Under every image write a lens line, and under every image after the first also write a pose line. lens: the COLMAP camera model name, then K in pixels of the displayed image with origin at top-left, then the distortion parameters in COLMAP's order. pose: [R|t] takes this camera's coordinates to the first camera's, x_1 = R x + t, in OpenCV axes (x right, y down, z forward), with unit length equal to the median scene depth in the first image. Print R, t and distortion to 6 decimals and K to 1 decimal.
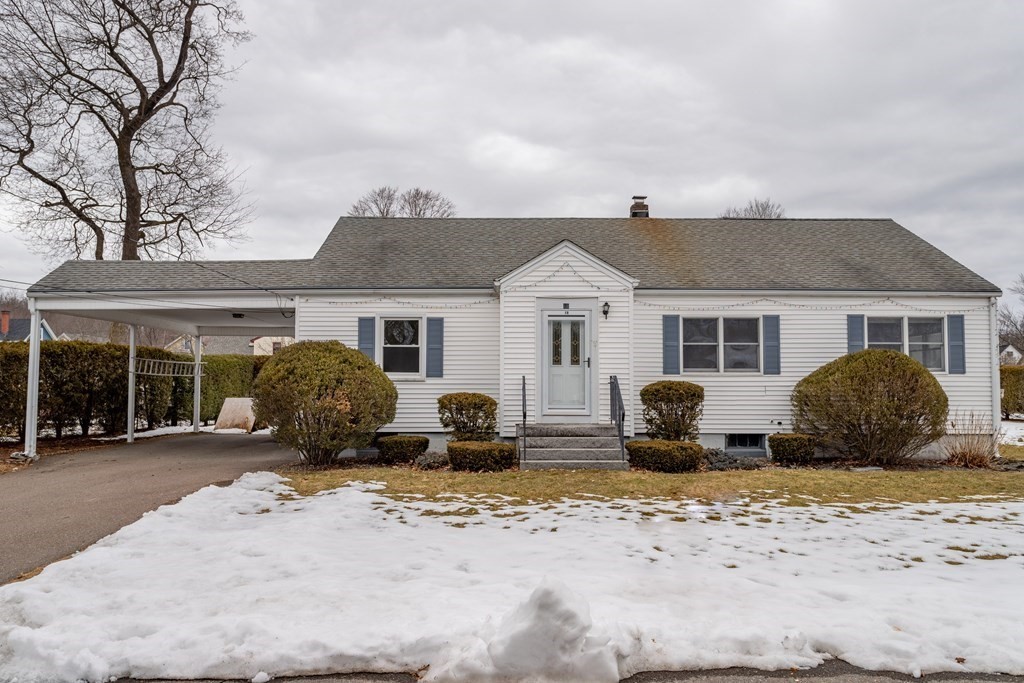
lens RADIAL K [[772.4, 0, 512.0], [0, 772.4, 341.5], [0, 0, 1]] dist [0.000747, 0.001975]
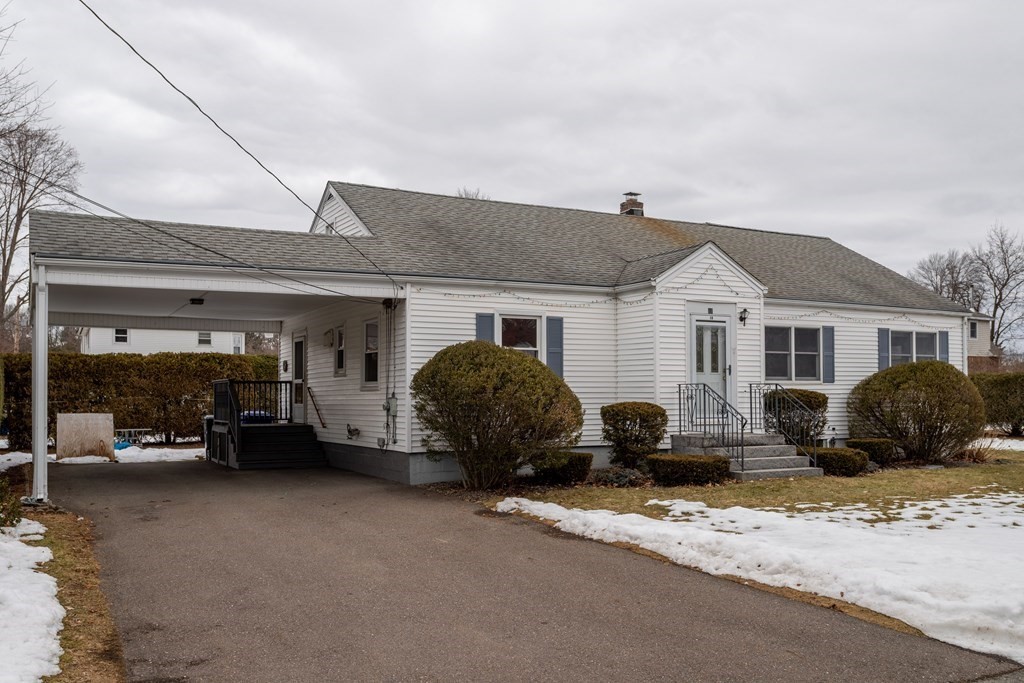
lens RADIAL K [[913.2, 0, 514.0], [0, 913.2, 376.5], [0, 0, 1]] dist [-0.000472, -0.003597]
pose [[0.882483, 0.005593, 0.470311, -0.626779], [-0.022938, 0.999251, 0.031157, 0.005238], [-0.469785, -0.038284, 0.881950, 0.105009]]
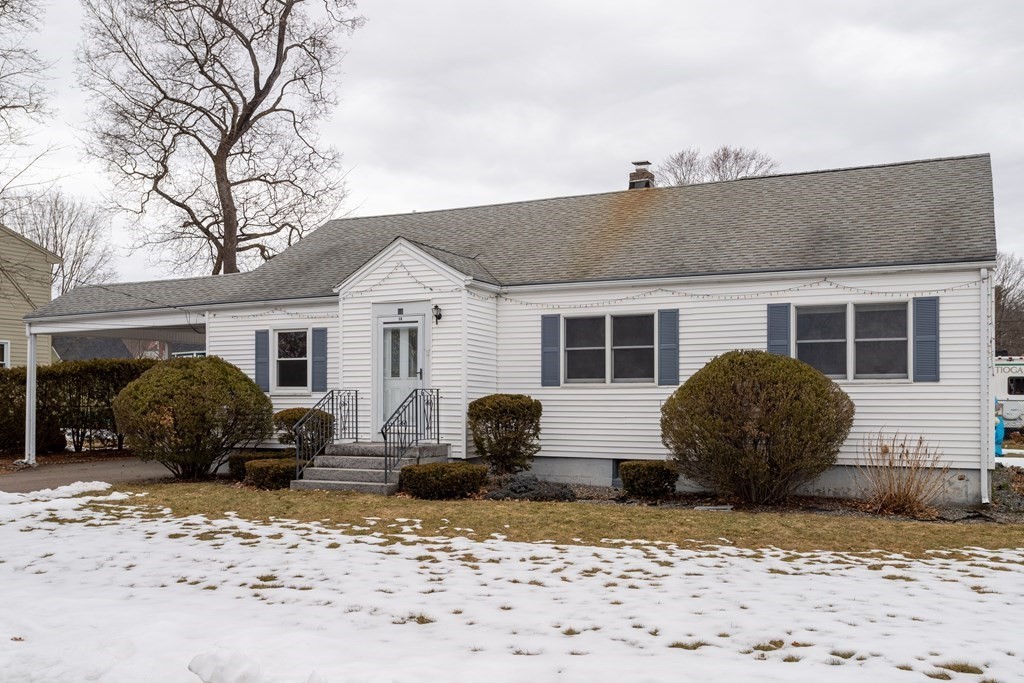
lens RADIAL K [[961.3, 0, 510.2], [0, 961.3, 387.1], [0, 0, 1]] dist [-0.001839, 0.002346]
pose [[0.895574, -0.008391, -0.444833, 0.628047], [0.029812, 0.998707, 0.041182, -0.000399], [0.443912, -0.050143, 0.894666, 0.052615]]
